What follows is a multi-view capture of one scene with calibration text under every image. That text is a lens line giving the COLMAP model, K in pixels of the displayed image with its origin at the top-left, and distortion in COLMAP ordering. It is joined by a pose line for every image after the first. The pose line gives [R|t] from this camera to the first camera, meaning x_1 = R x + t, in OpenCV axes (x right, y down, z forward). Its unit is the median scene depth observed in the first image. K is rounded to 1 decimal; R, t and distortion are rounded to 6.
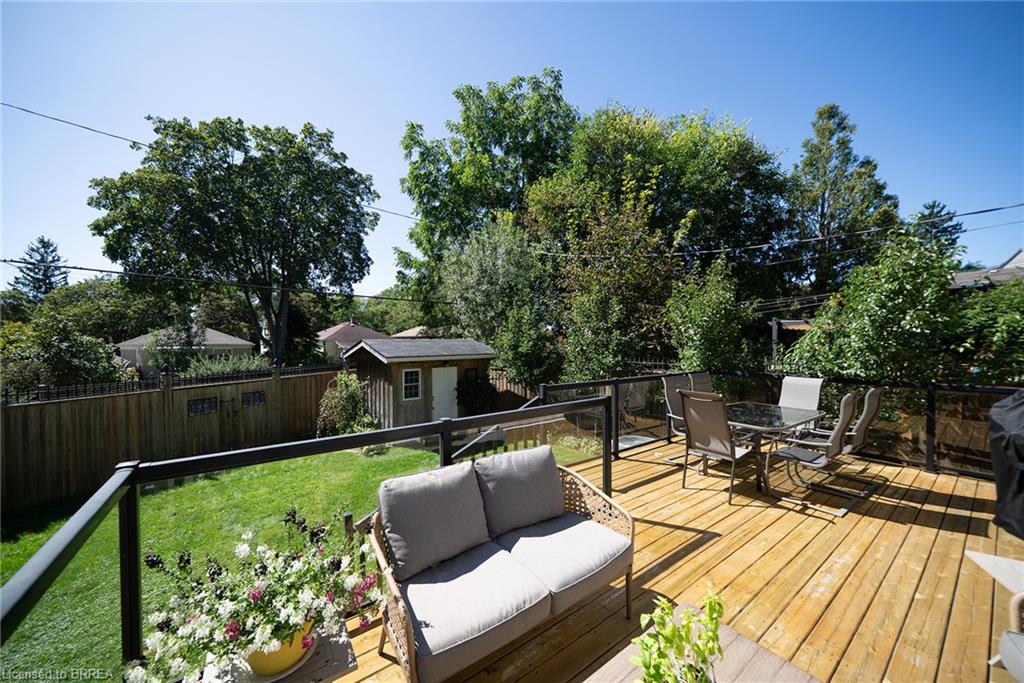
lens RADIAL K [[370.5, 0, 511.4], [0, 370.5, 337.7], [0, 0, 1]] dist [-0.004492, 0.000511]
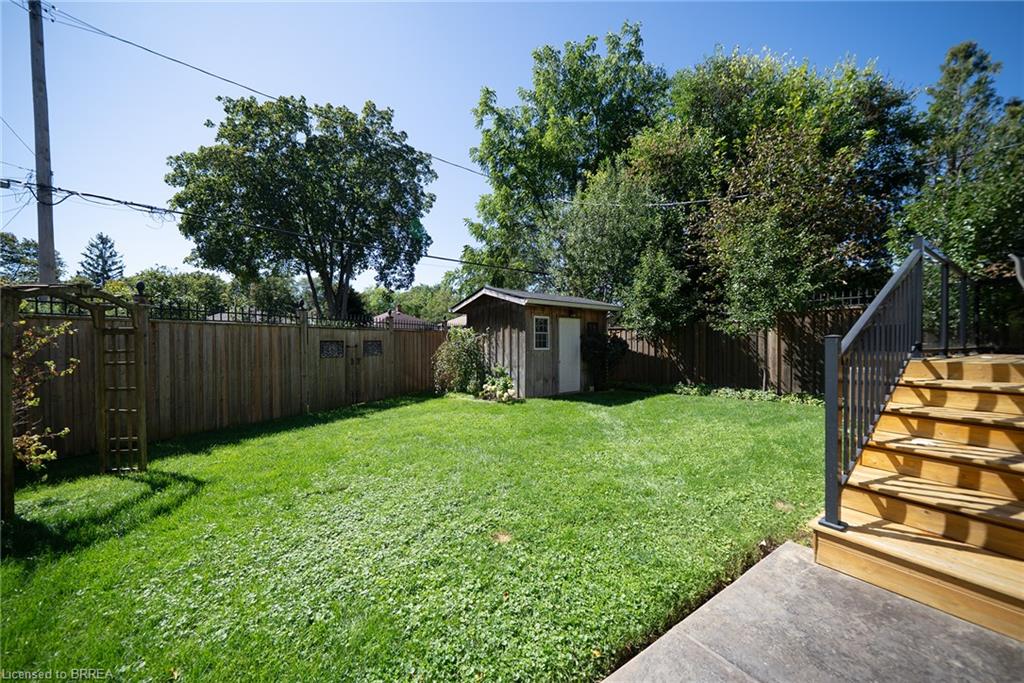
lens RADIAL K [[370.5, 0, 511.3], [0, 370.5, 338.5], [0, 0, 1]] dist [-0.004492, 0.000511]
pose [[0.998585, 0.003052, -0.053084, -0.152250], [-0.003120, 0.999994, -0.001195, 0.072711], [0.053080, 0.001359, 0.998589, 0.041035]]
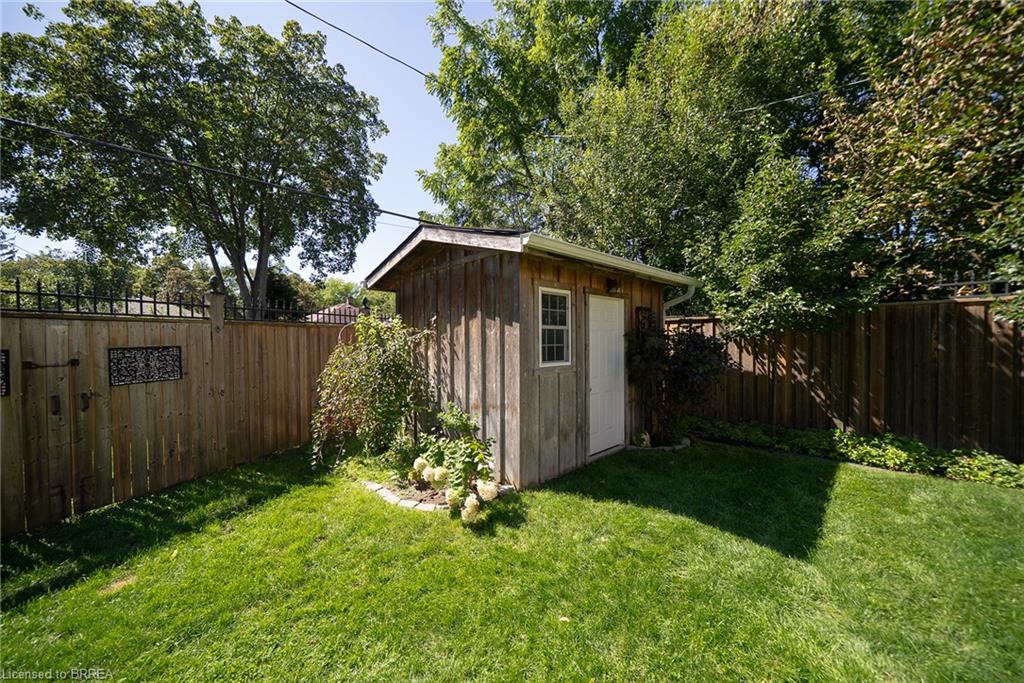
lens RADIAL K [[370.5, 0, 512.4], [0, 370.5, 343.0], [0, 0, 1]] dist [-0.004492, 0.000511]
pose [[0.999657, 0.000121, 0.026196, -0.167849], [-0.000583, 0.999844, 0.017634, 0.069752], [-0.026190, -0.017643, 0.999501, 0.311812]]
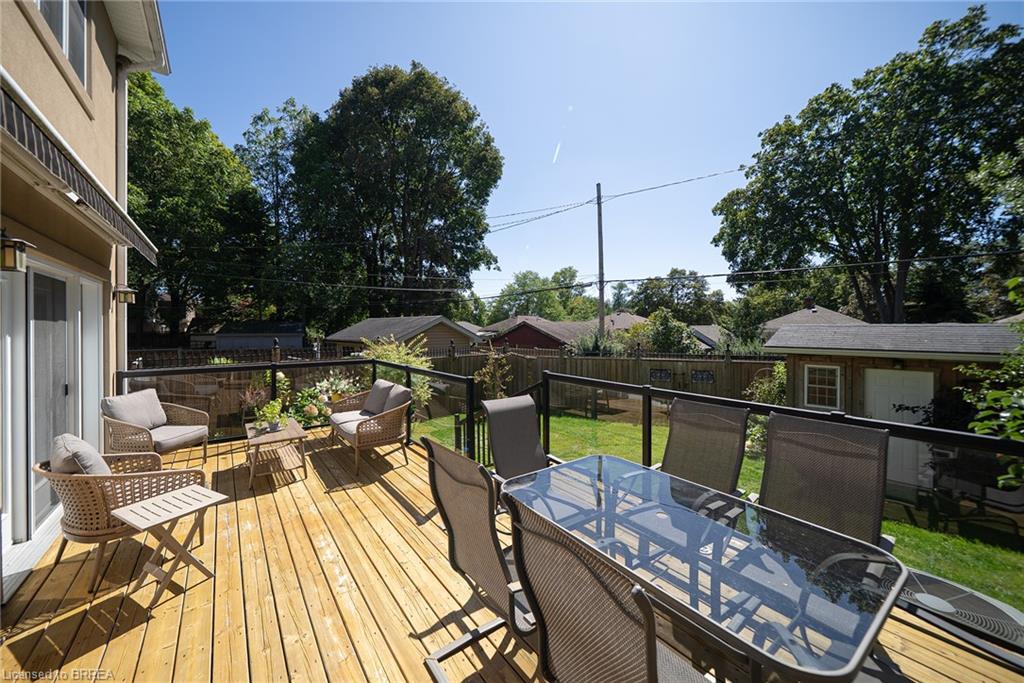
lens RADIAL K [[370.5, 0, 496.6], [0, 370.5, 330.8], [0, 0, 1]] dist [-0.004492, 0.000511]
pose [[0.000268, 0.015879, -0.999874, 0.237320], [0.012307, 0.999798, 0.015881, -0.001956], [0.999924, -0.012310, 0.000072, 0.183949]]
